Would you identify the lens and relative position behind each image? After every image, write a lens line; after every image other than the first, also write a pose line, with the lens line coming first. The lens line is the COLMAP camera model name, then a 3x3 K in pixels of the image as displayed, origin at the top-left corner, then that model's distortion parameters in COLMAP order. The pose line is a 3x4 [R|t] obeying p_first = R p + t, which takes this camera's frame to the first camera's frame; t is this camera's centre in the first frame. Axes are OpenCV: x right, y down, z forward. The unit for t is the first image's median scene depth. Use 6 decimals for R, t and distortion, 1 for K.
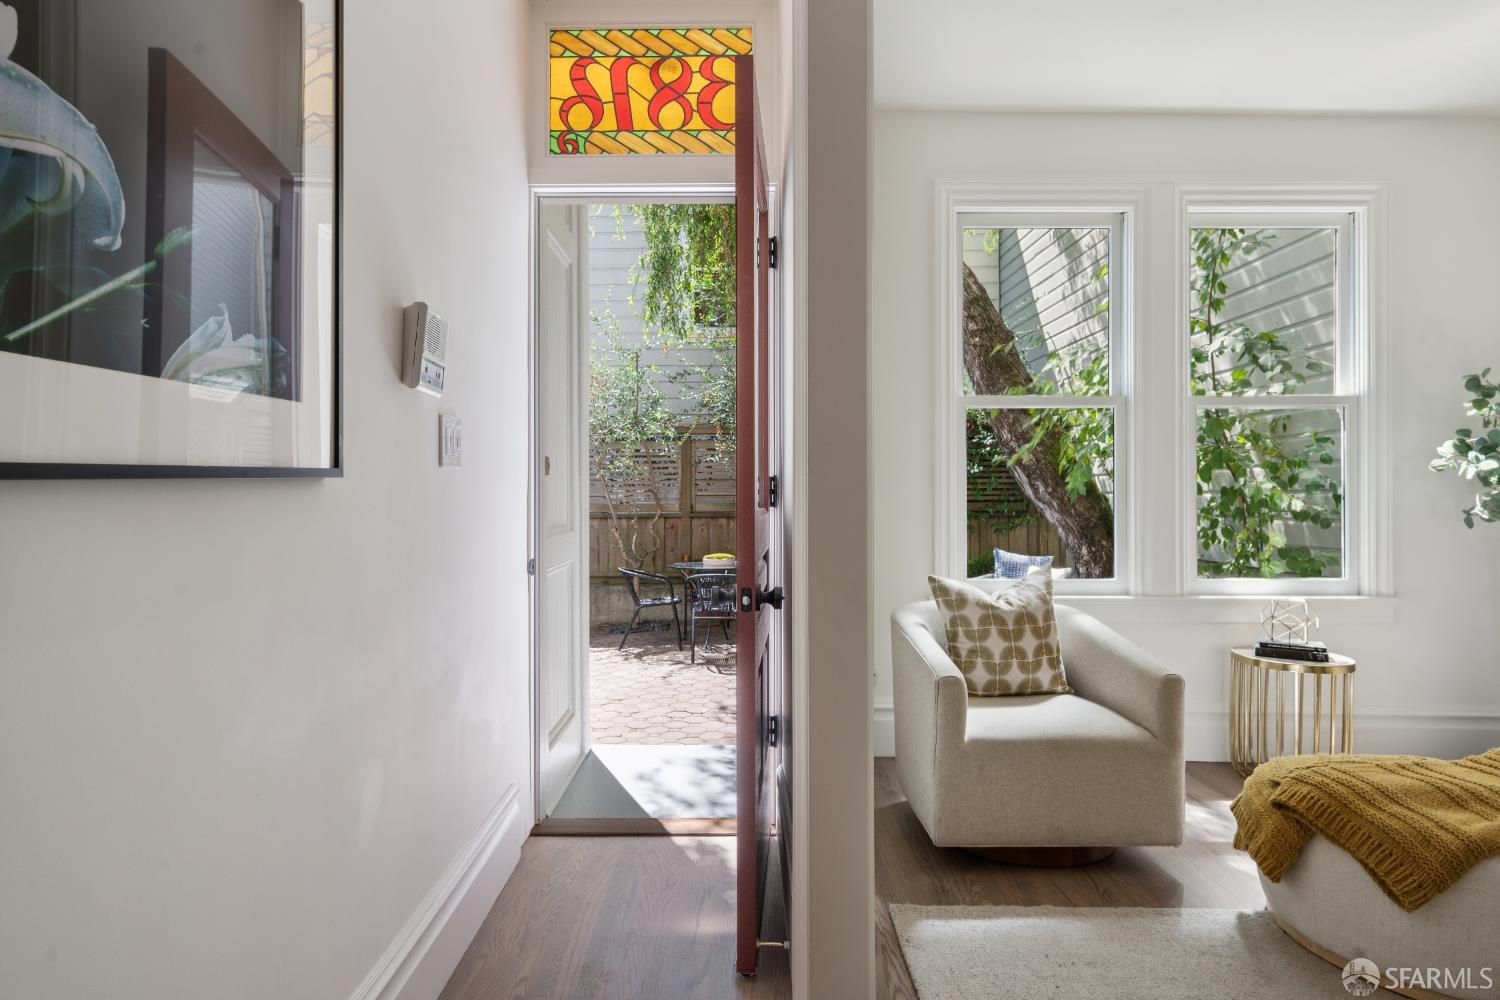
lens RADIAL K [[803.1, 0, 750.3], [0, 803.1, 497.0], [0, 0, 1]] dist [-0.002436, -0.000009]
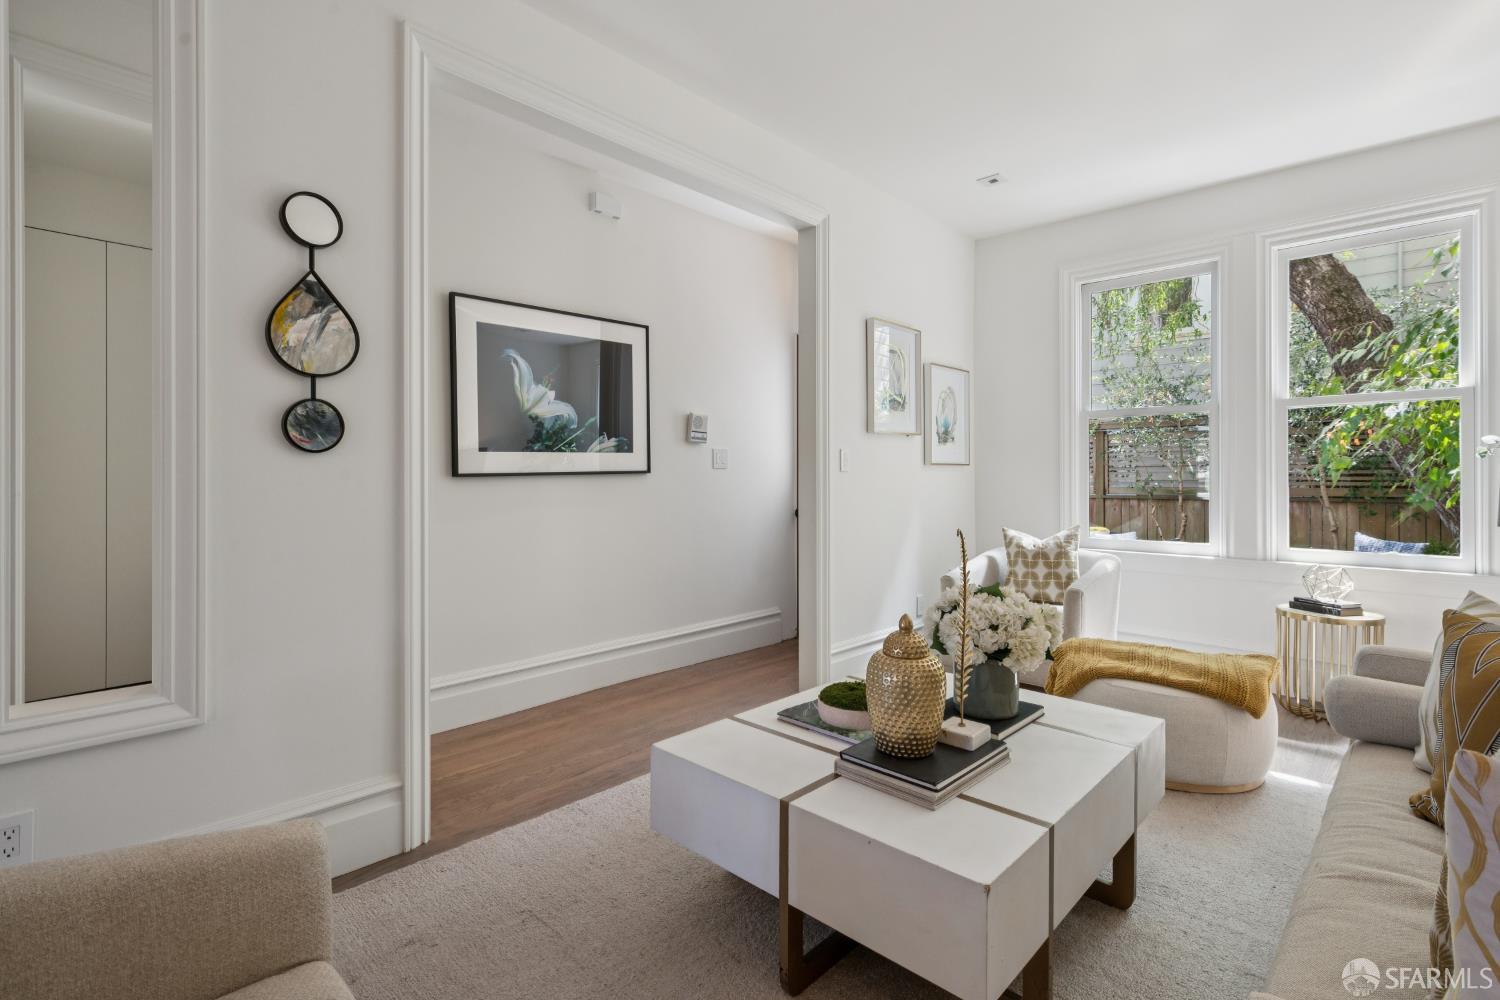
lens RADIAL K [[672.8, 0, 747.1], [0, 672.8, 488.0], [0, 0, 1]] dist [0.002676, 0.000072]
pose [[0.744890, 0.008623, -0.667132, 0.705333], [-0.004249, 0.999958, 0.008181, 0.006095], [0.667174, -0.003259, 0.744895, -0.352909]]
